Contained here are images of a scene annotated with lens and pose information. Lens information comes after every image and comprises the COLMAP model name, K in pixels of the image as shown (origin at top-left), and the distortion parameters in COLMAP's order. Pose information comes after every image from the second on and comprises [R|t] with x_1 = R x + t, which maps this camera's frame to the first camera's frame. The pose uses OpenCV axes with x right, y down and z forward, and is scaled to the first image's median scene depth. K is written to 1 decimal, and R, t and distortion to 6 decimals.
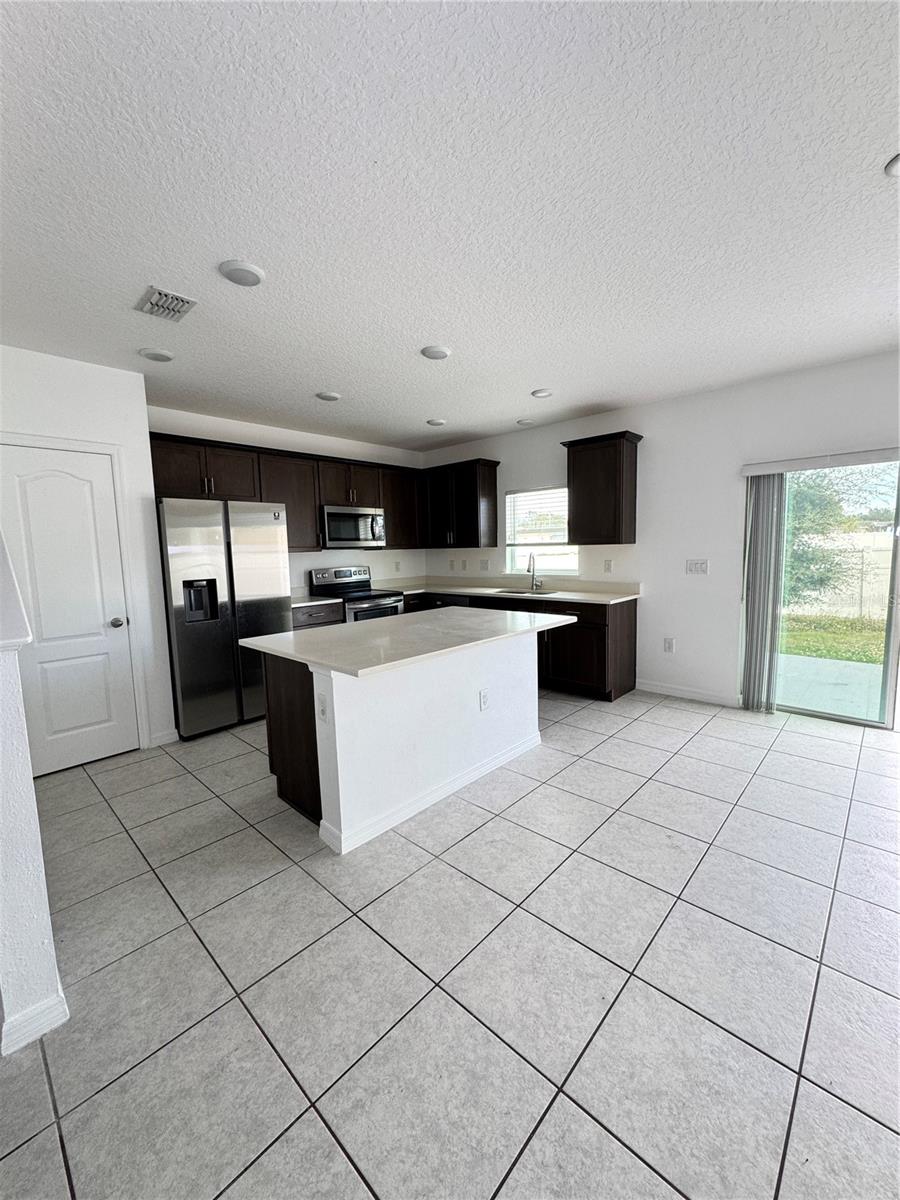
lens RADIAL K [[482.4, 0, 455.1], [0, 482.4, 606.8], [0, 0, 1]] dist [-0.001164, -0.000916]
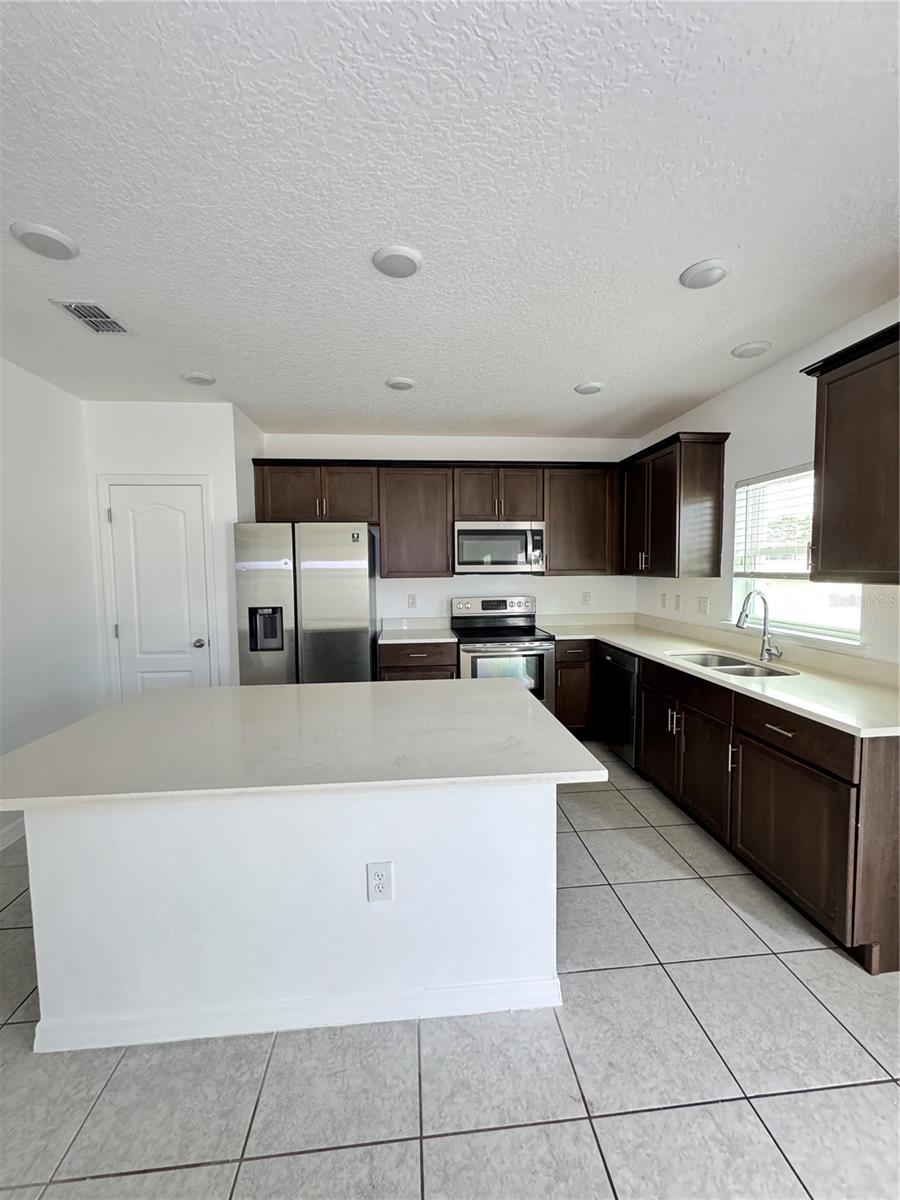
lens RADIAL K [[482.4, 0, 452.5], [0, 482.4, 601.8], [0, 0, 1]] dist [-0.001164, -0.000916]
pose [[0.743041, 0.065108, -0.666071, 0.275051], [-0.091017, 0.995840, -0.004192, -0.070432], [0.663028, 0.063739, 0.745876, 0.394195]]
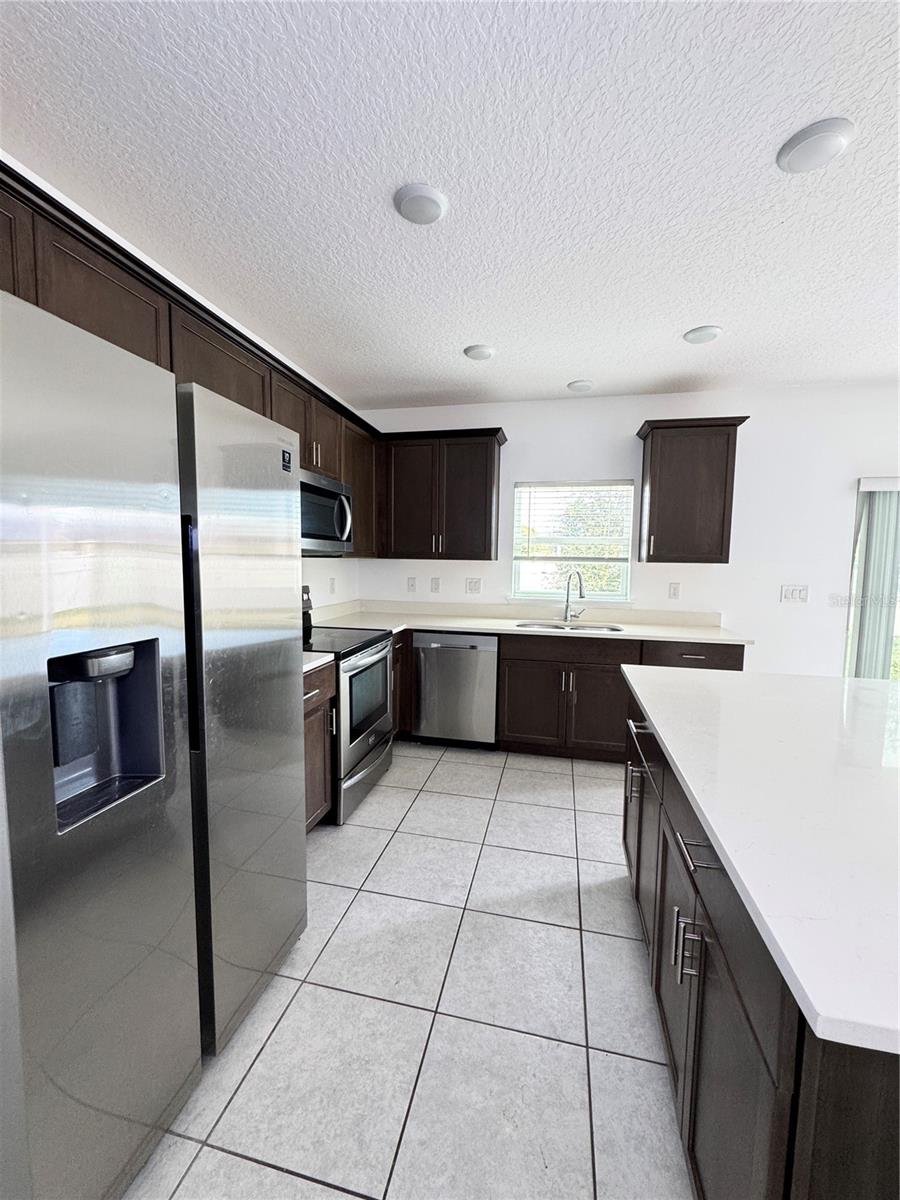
lens RADIAL K [[482.4, 0, 444.6], [0, 482.4, 599.6], [0, 0, 1]] dist [-0.001164, -0.000916]
pose [[0.866334, -0.001269, 0.499463, -0.377615], [0.024652, 0.998887, -0.040222, -0.046708], [-0.498856, 0.047159, 0.865401, 0.500101]]
